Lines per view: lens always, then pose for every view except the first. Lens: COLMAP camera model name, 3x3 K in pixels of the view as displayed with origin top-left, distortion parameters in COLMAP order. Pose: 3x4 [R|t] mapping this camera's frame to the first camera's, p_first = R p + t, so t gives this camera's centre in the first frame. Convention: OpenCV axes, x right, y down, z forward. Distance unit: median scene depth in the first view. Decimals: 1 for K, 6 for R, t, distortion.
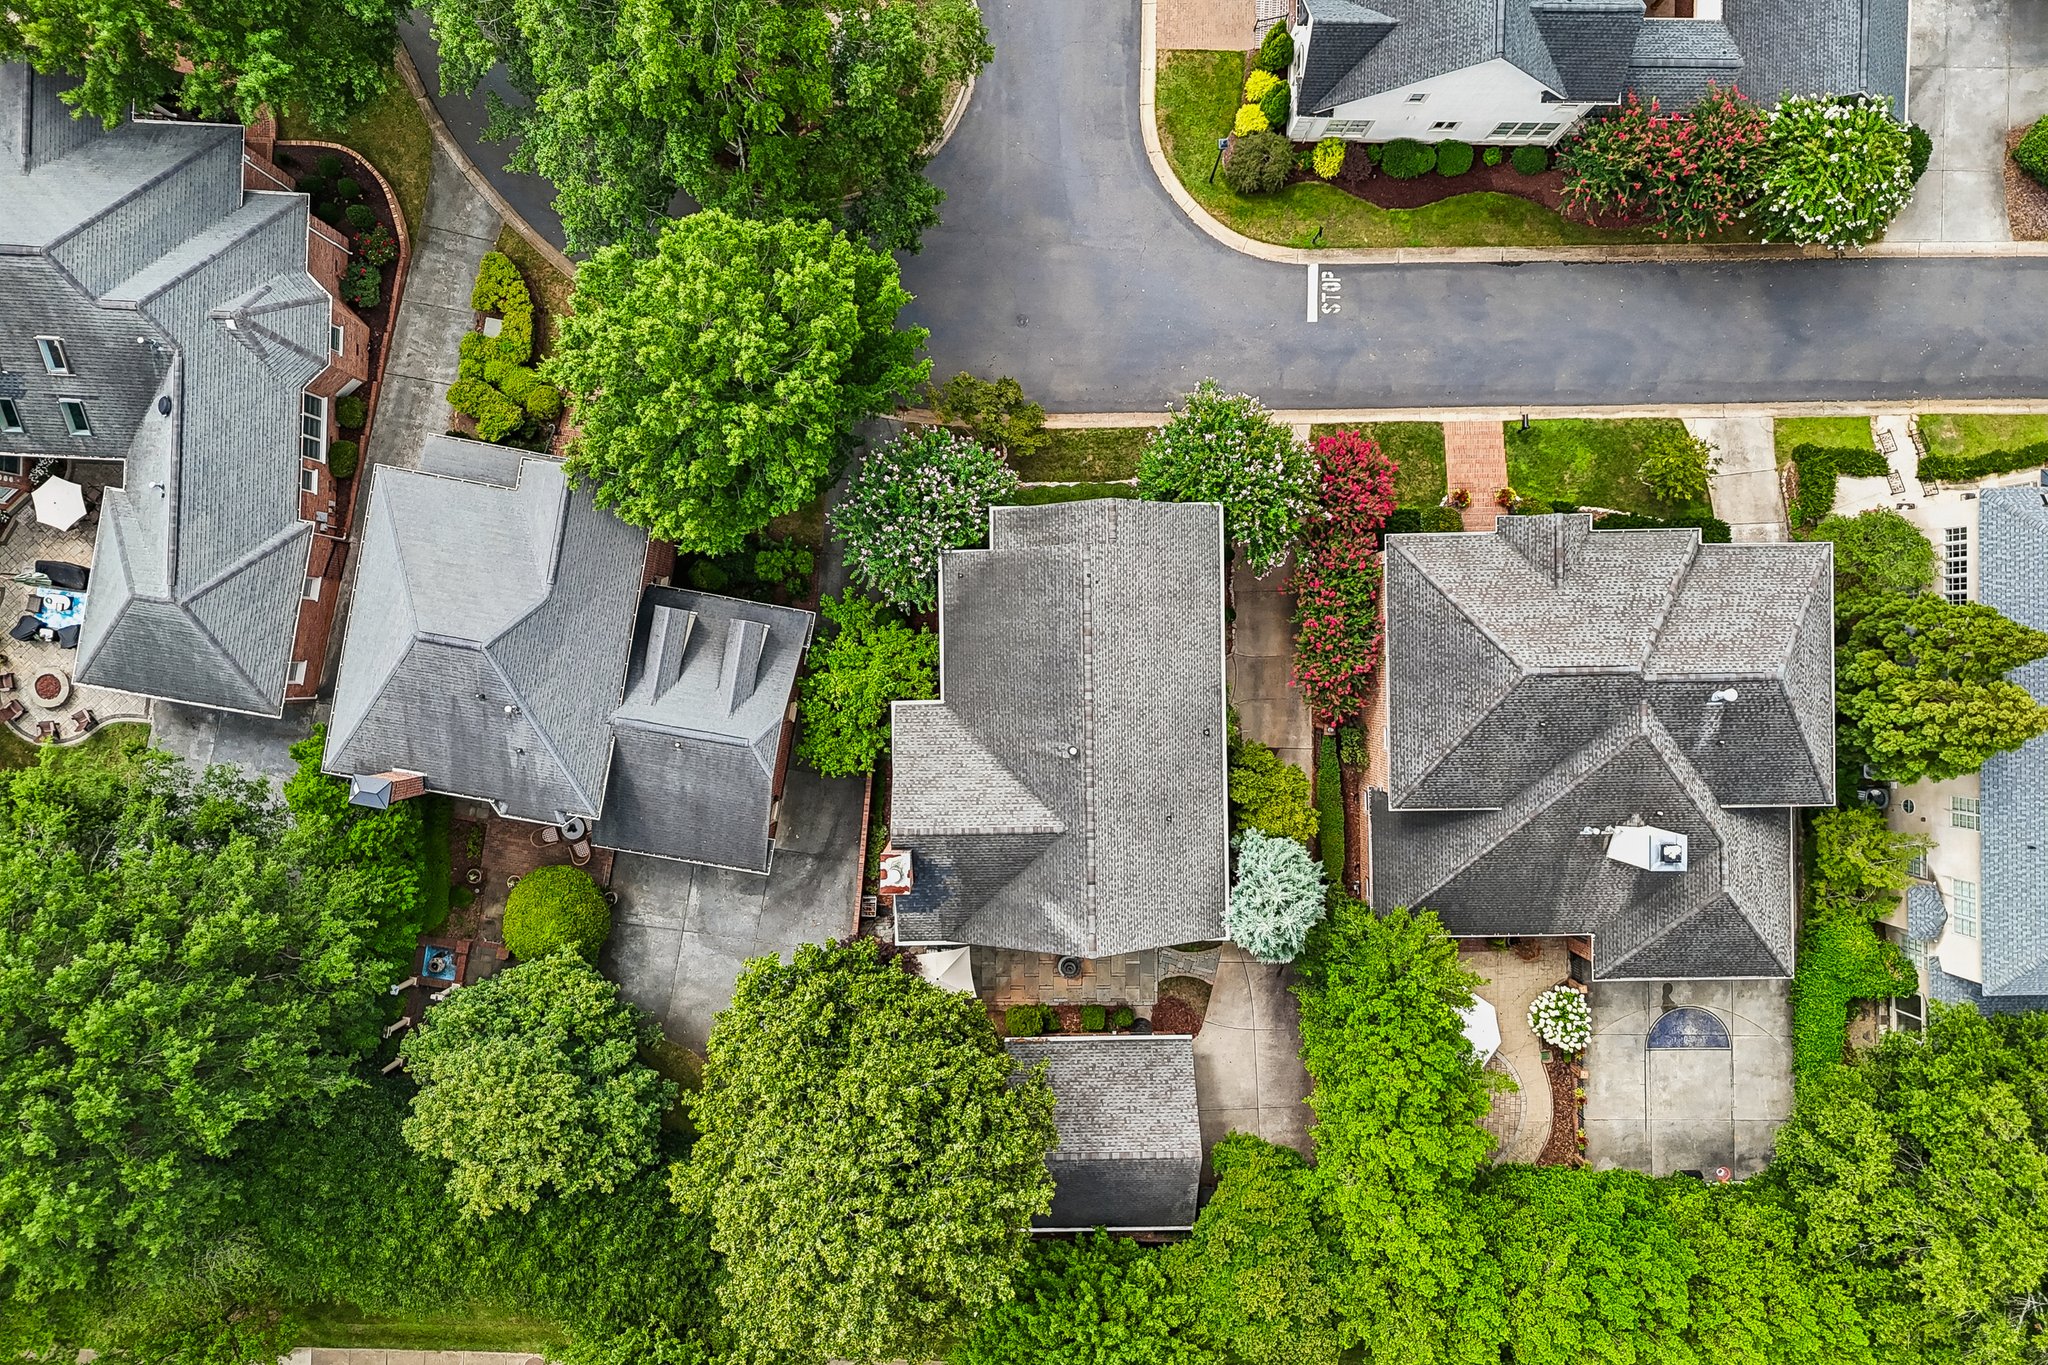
lens RADIAL K [[1504.7, 0, 1026.5], [0, 1504.7, 668.3], [0, 0, 1]] dist [0.058337, -0.047229]
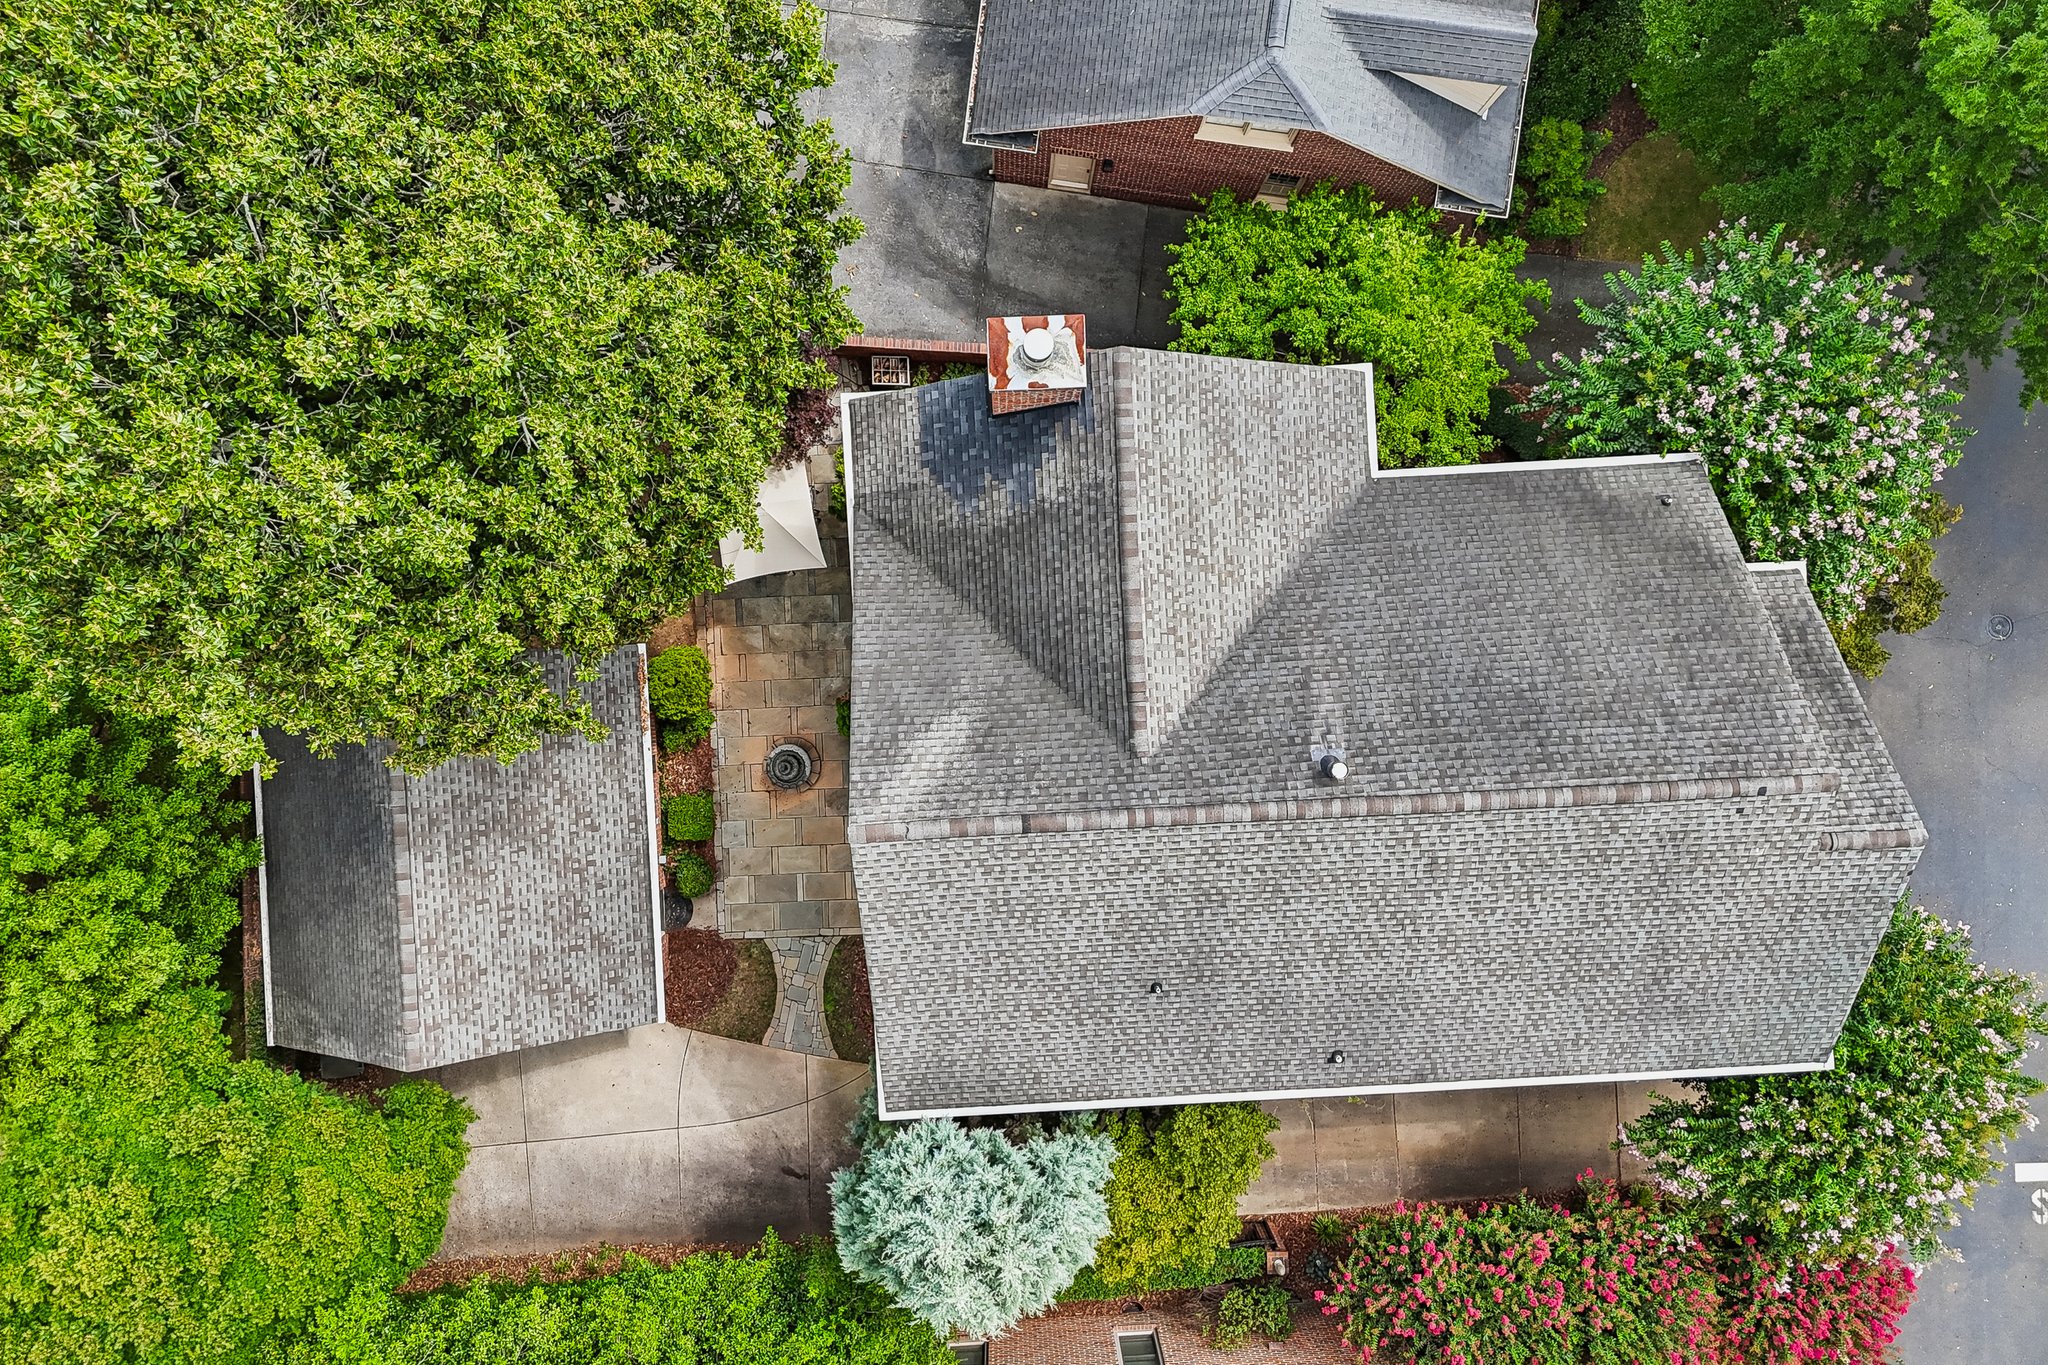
lens RADIAL K [[1504.7, 0, 1010.6], [0, 1504.7, 683.8], [0, 0, 1]] dist [0.058337, -0.047229]
pose [[0.037302, 0.999304, 0.000552, 0.003398], [-0.999290, 0.037305, -0.005345, 0.144436], [-0.005362, -0.000353, 0.999986, 0.567019]]
